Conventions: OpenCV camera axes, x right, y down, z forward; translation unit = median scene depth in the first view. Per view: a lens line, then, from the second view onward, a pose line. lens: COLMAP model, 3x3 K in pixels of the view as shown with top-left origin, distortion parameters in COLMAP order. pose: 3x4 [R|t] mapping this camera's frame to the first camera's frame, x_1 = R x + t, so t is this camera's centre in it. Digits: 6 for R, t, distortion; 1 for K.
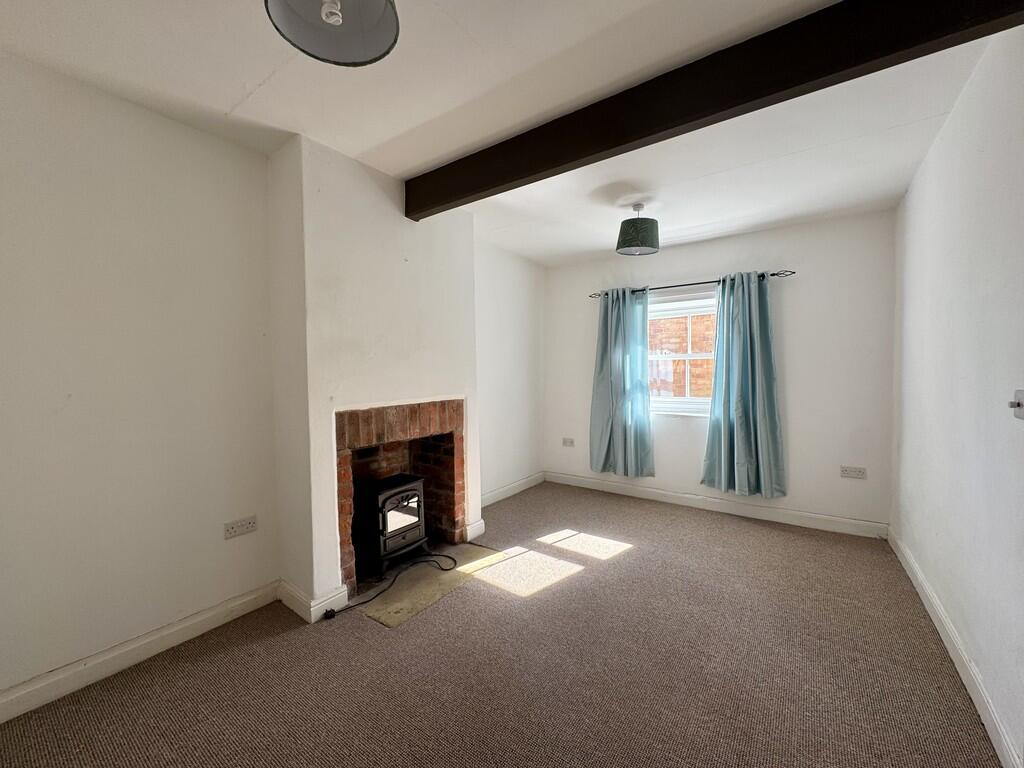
lens RADIAL K [[413.4, 0, 512.0], [0, 413.4, 384.0], [0, 0, 1]] dist [0.000688, 0.000051]
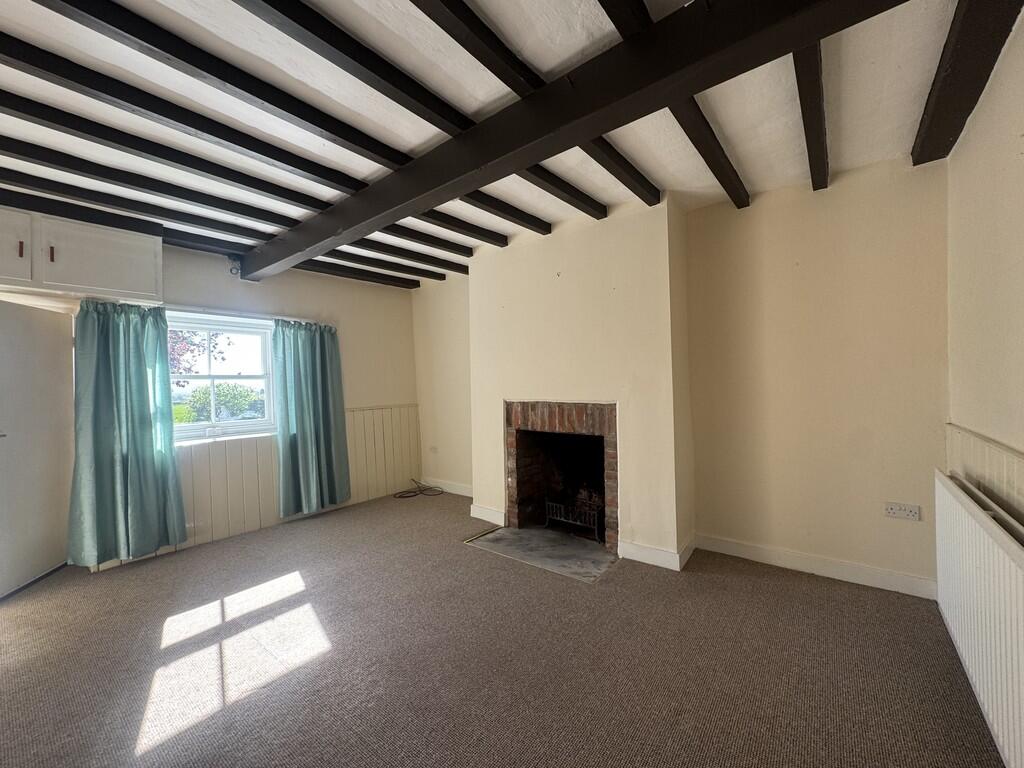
lens RADIAL K [[413.4, 0, 512.0], [0, 413.4, 384.0], [0, 0, 1]] dist [0.000688, 0.000051]
pose [[-0.049240, 0.009436, -0.998742, 0.870732], [-0.003919, 0.999946, 0.009641, -0.013960], [0.998779, 0.004389, -0.049201, 0.870940]]
